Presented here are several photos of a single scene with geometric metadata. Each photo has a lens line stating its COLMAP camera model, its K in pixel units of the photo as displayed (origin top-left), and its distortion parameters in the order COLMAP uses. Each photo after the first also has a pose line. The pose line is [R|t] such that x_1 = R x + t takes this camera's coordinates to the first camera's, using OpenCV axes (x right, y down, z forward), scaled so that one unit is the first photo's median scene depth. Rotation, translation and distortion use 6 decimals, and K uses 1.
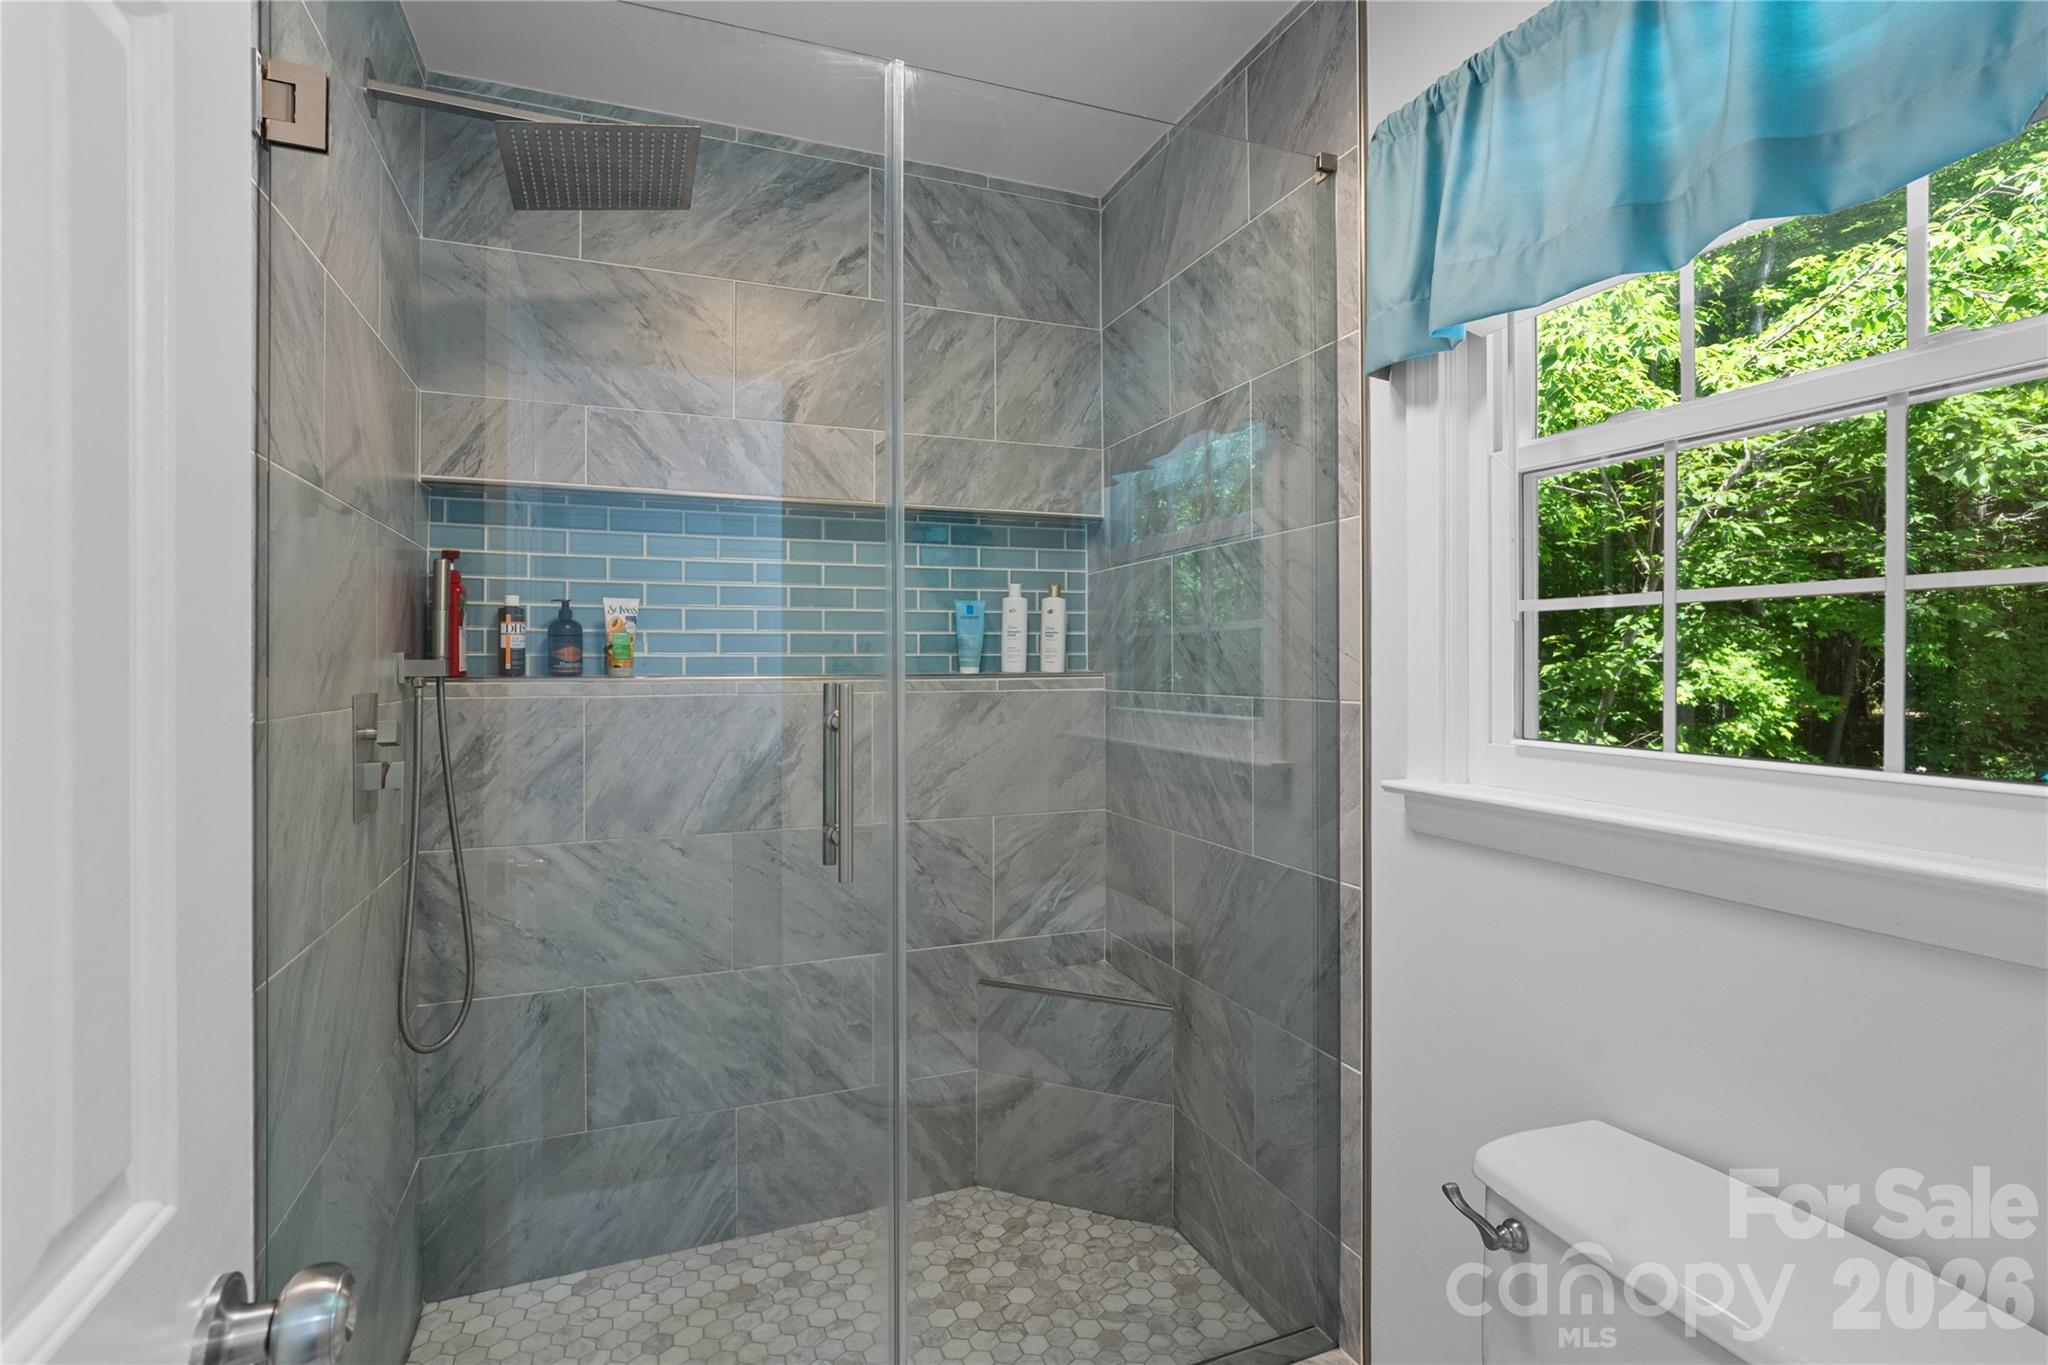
lens RADIAL K [[990.9, 0, 1013.5], [0, 990.9, 667.4], [0, 0, 1]] dist [-0.022183, 0.017489]
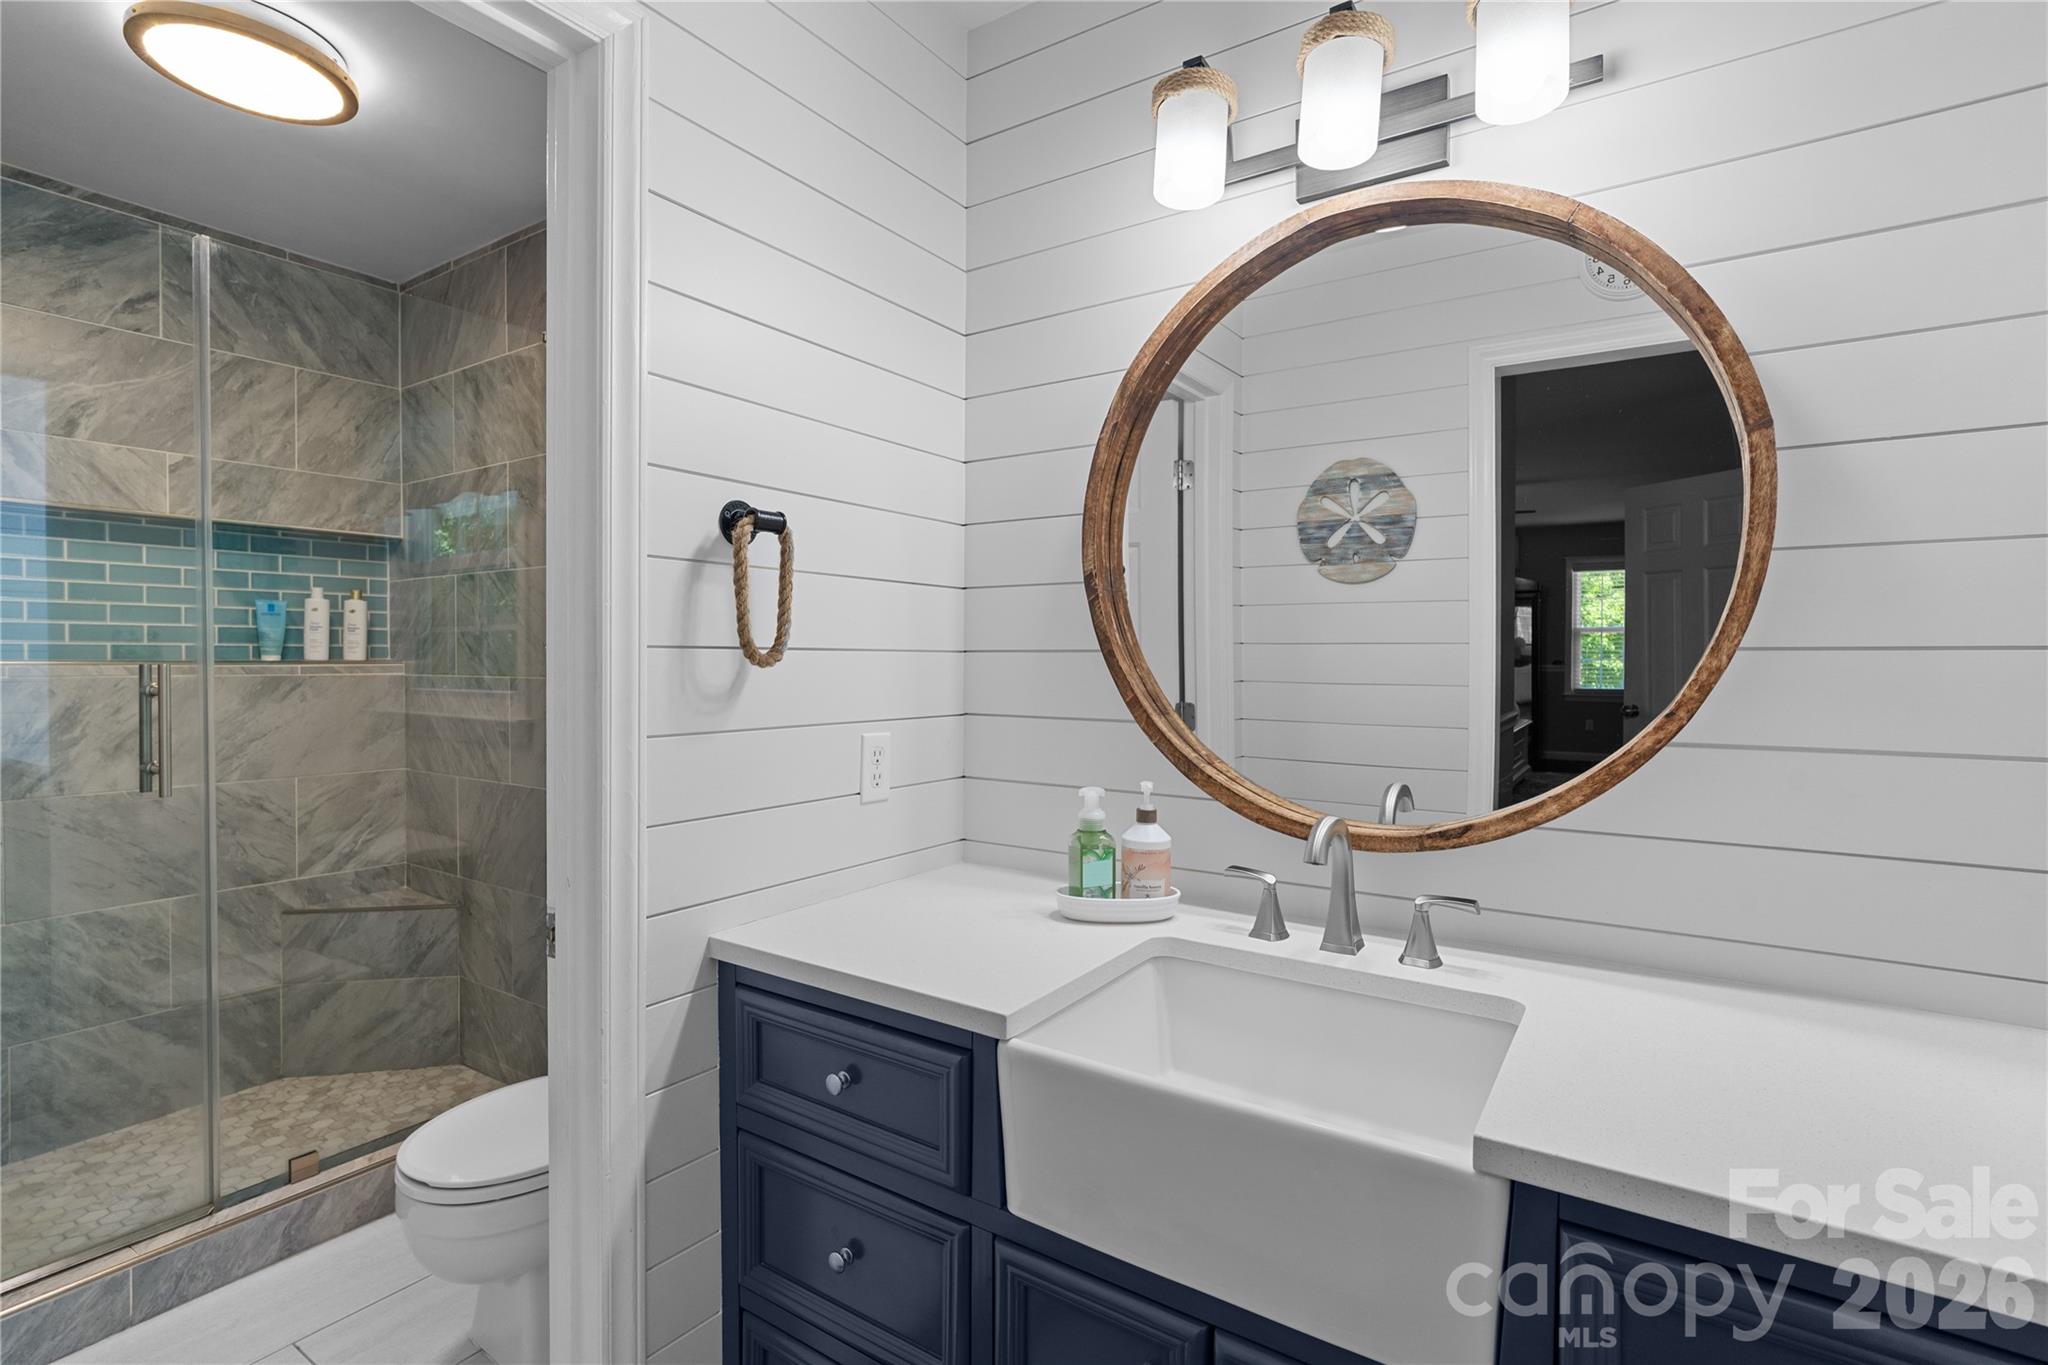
lens RADIAL K [[990.9, 0, 1013.5], [0, 990.9, 667.4], [0, 0, 1]] dist [-0.022183, 0.017489]
pose [[0.823522, -0.004463, 0.567267, 0.021156], [-0.002072, 0.999939, 0.010875, -0.001114], [-0.567281, -0.010131, 0.823462, -0.525987]]
